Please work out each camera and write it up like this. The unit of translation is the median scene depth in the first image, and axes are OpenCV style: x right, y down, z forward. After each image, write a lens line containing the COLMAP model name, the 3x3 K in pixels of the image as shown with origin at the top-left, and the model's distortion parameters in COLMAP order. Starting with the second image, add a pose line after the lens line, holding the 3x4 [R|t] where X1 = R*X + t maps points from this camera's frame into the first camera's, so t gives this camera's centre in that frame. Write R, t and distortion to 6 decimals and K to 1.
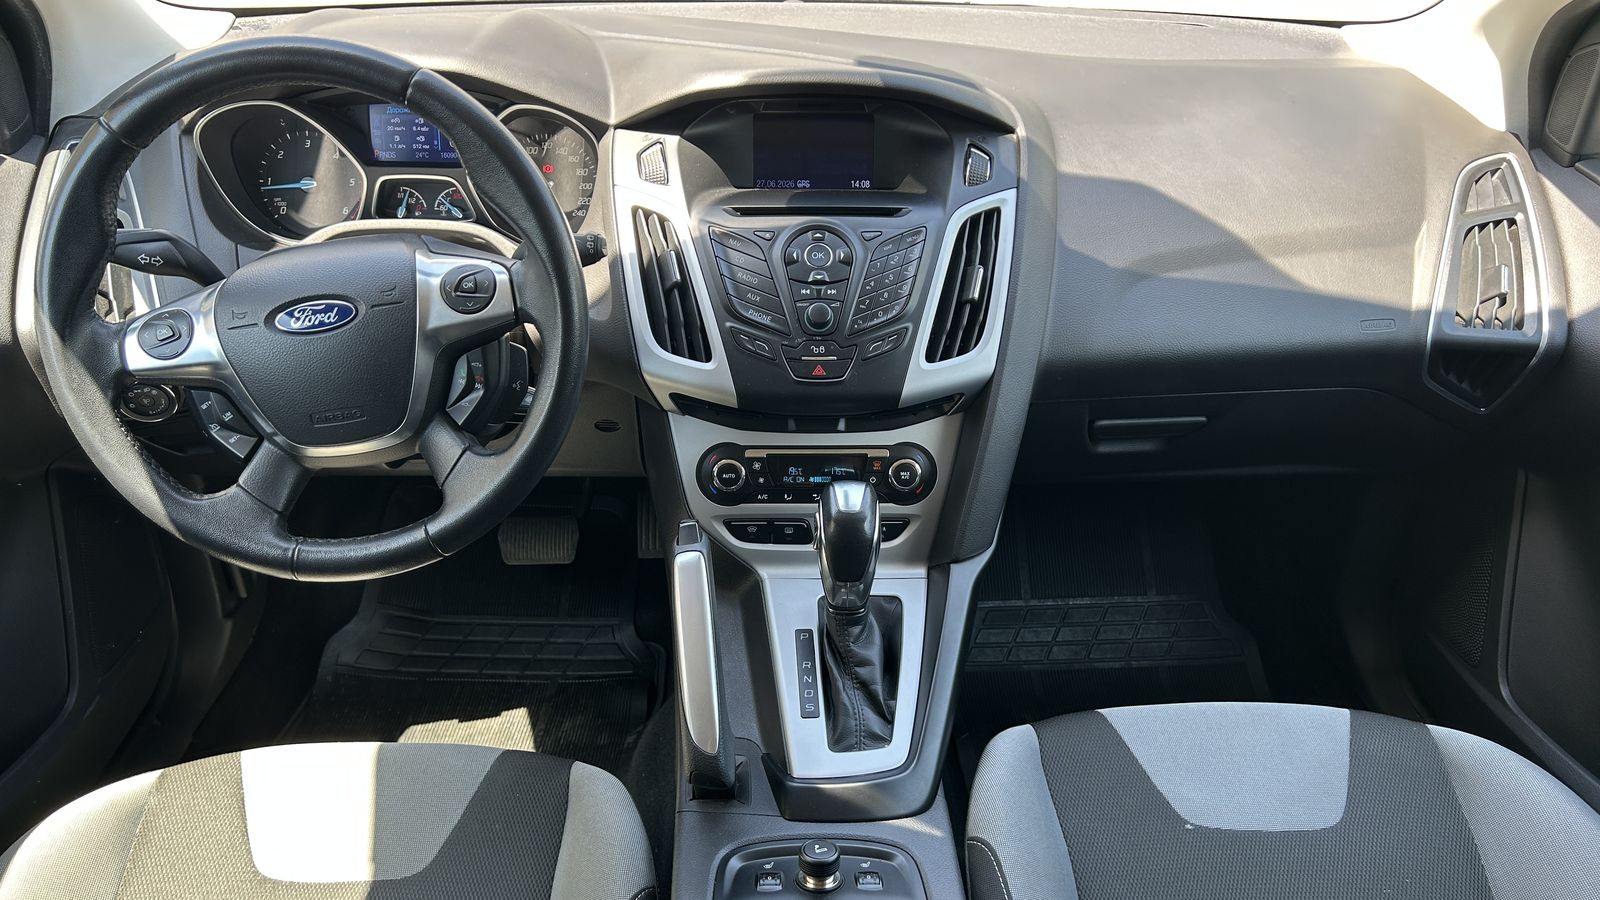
lens RADIAL K [[1208.4, 0, 799.7], [0, 1208.4, 541.9], [0, 0, 1]] dist [0.070233, -0.088457]
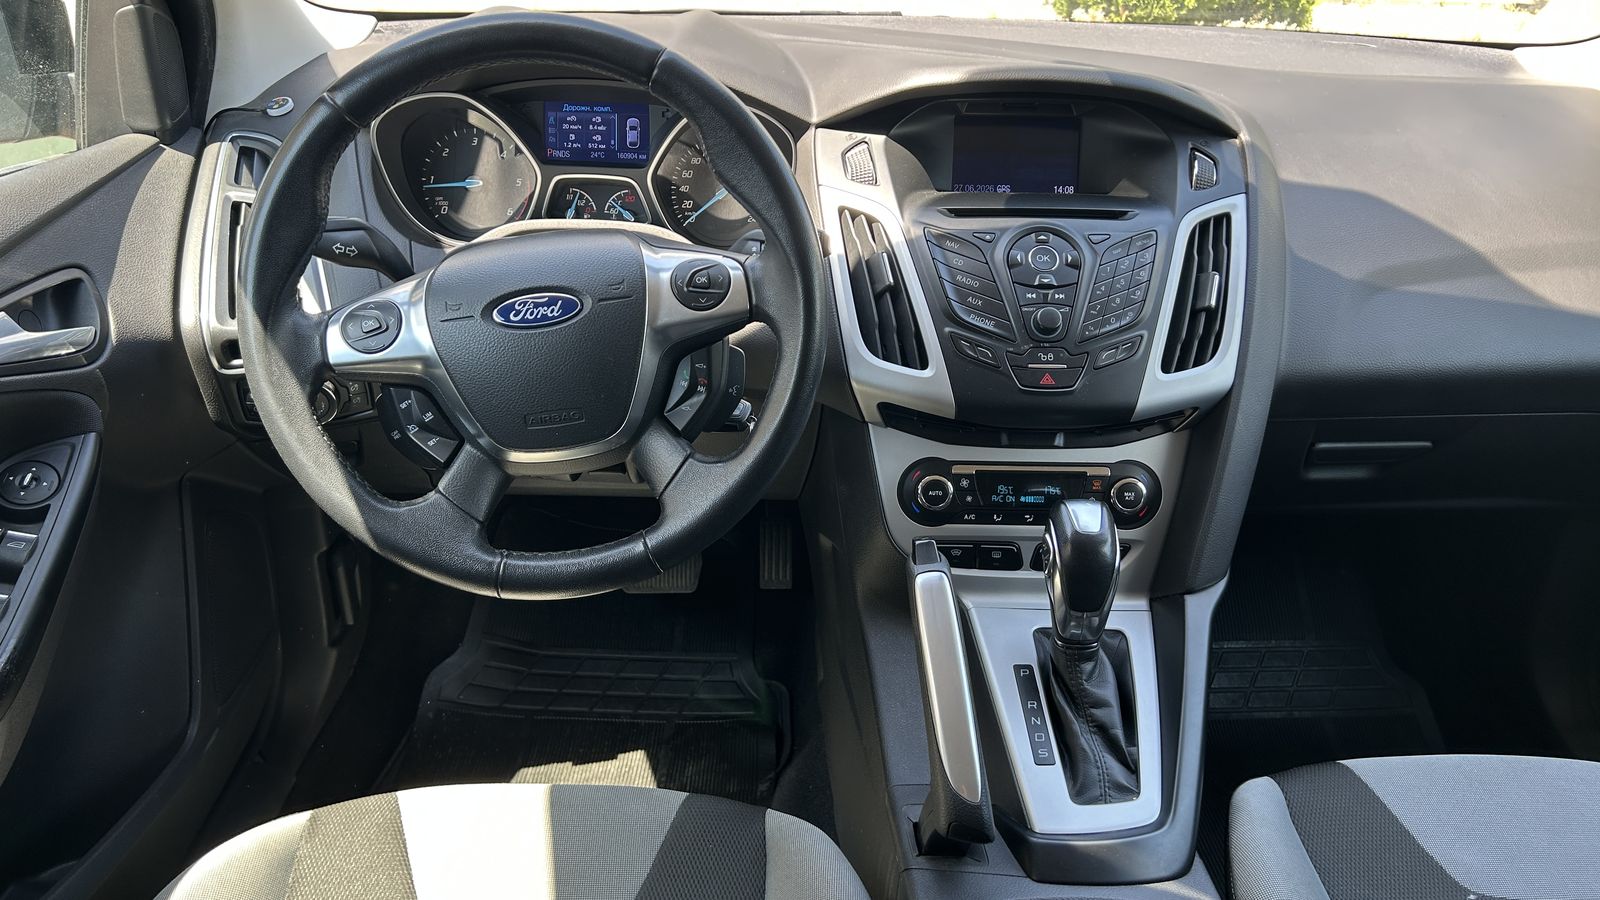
lens RADIAL K [[1240.5, 0, 788.3], [0, 1240.5, 458.8], [0, 0, 1]] dist [0.073182, -0.110958]
pose [[0.999863, 0.016501, 0.001459, -0.176483], [-0.016264, 0.994602, -0.102485, 0.018132], [-0.003143, 0.102447, 0.994733, 0.062347]]
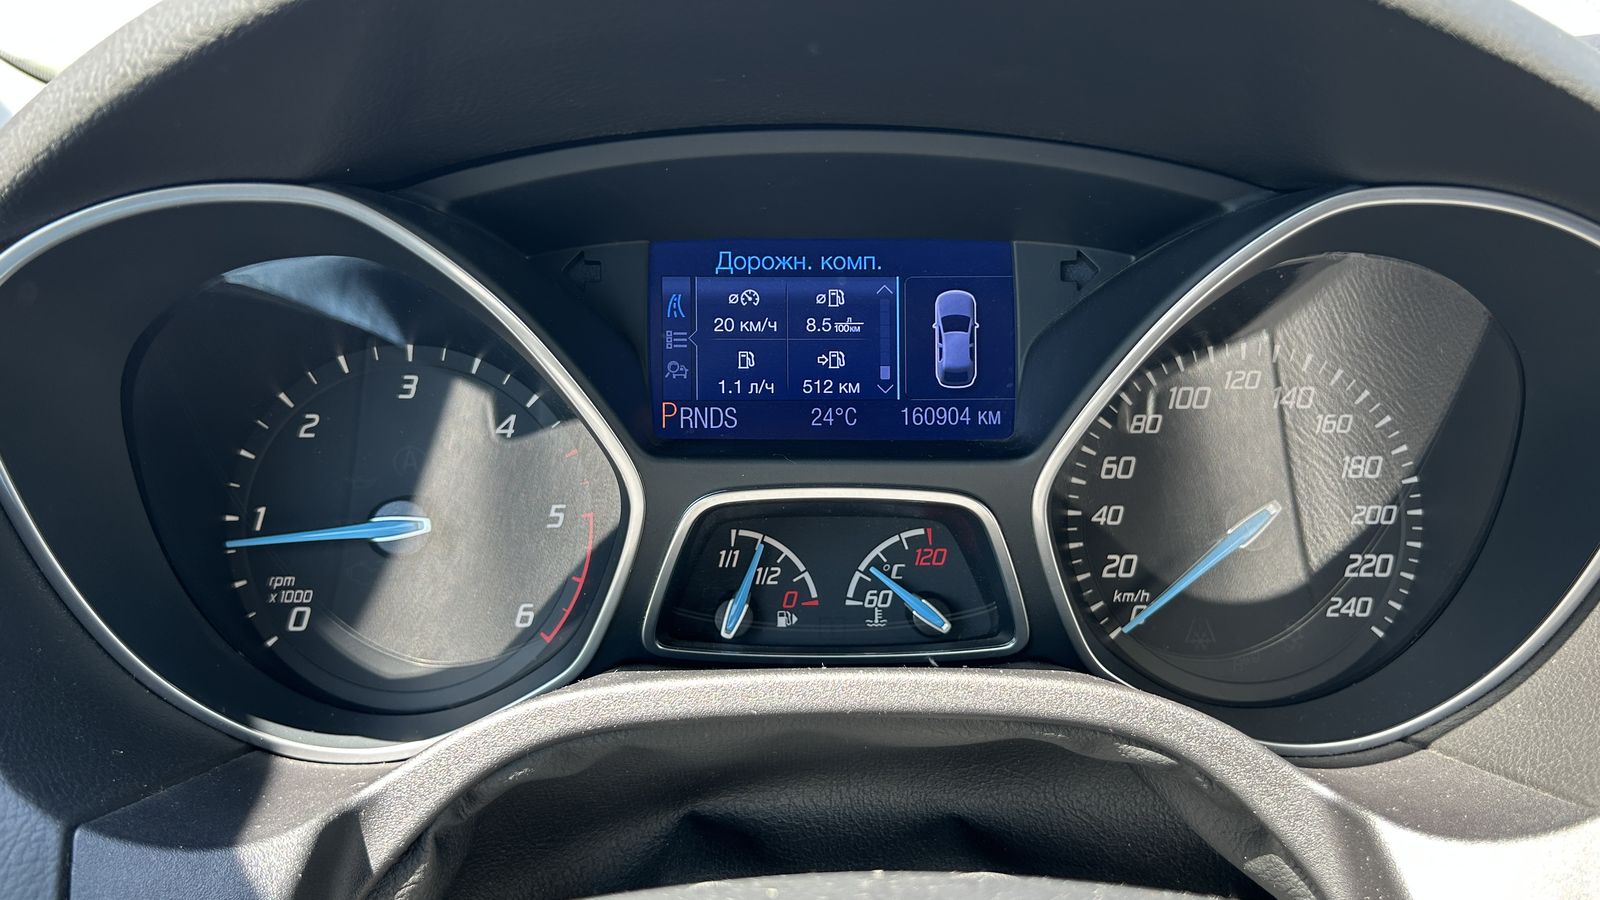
lens RADIAL K [[1240.5, 0, 788.3], [0, 1240.5, 458.8], [0, 0, 1]] dist [0.073182, -0.110958]
pose [[0.999893, -0.013713, -0.005073, -0.355571], [0.011578, 0.954487, -0.298028, -0.252403], [0.008929, 0.297938, 0.954544, 0.825873]]
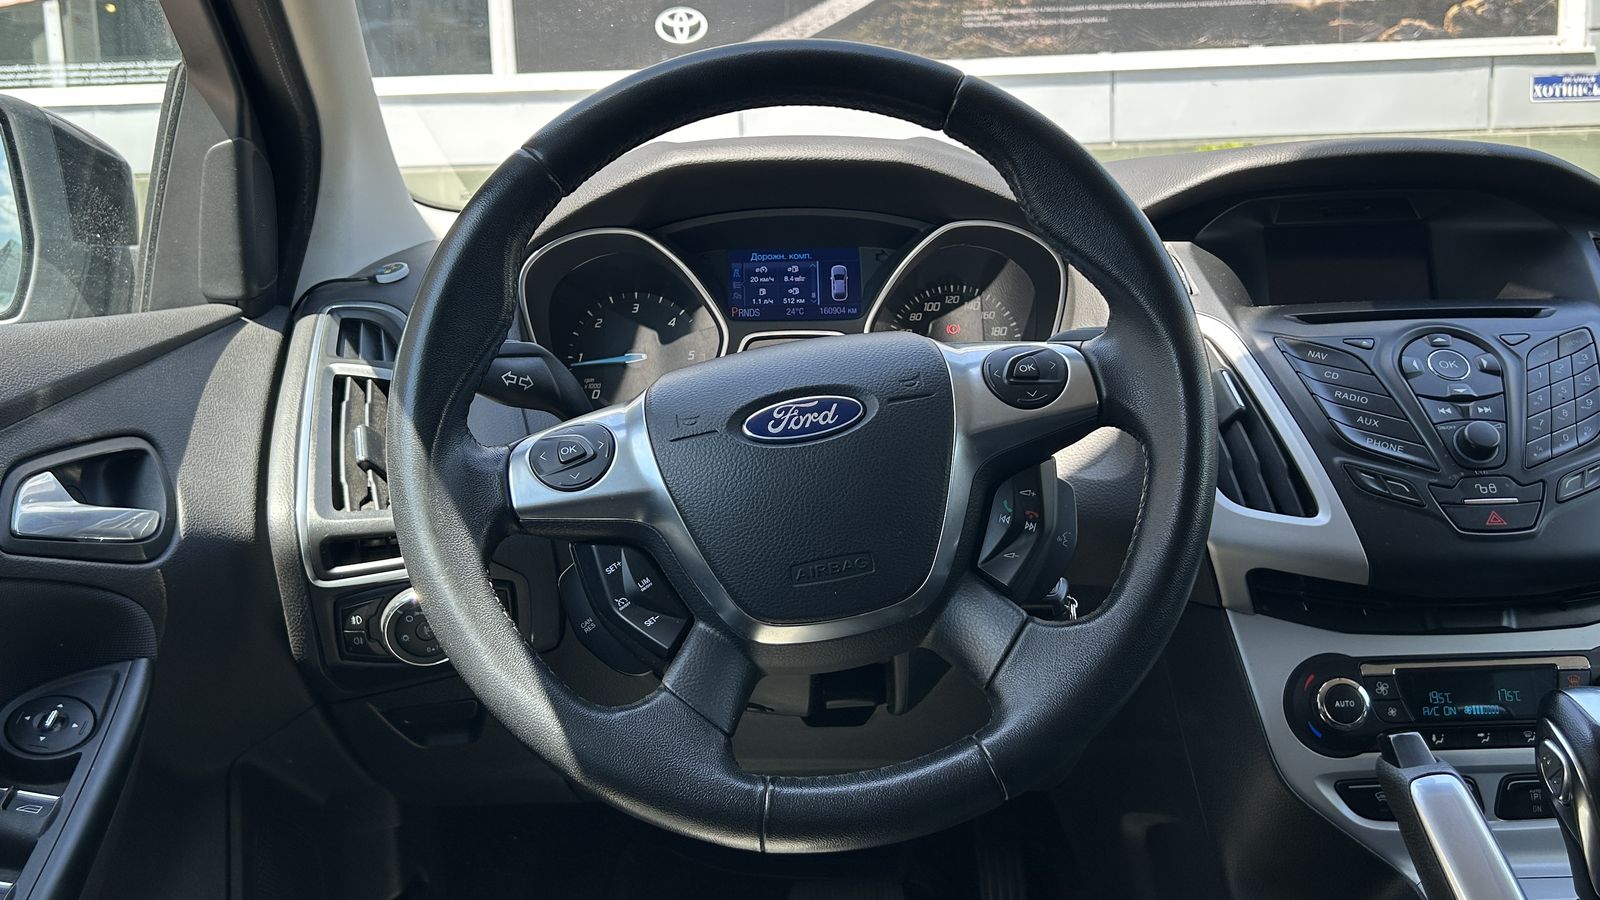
lens RADIAL K [[1456.8, 0, 801.7], [0, 1456.8, 417.8], [0, 0, 1]] dist [0.106447, -0.223904]
pose [[0.999281, -0.036655, -0.009682, -0.334237], [0.029510, 0.912347, -0.408354, 0.115839], [0.023801, 0.407775, 0.912772, 0.243968]]
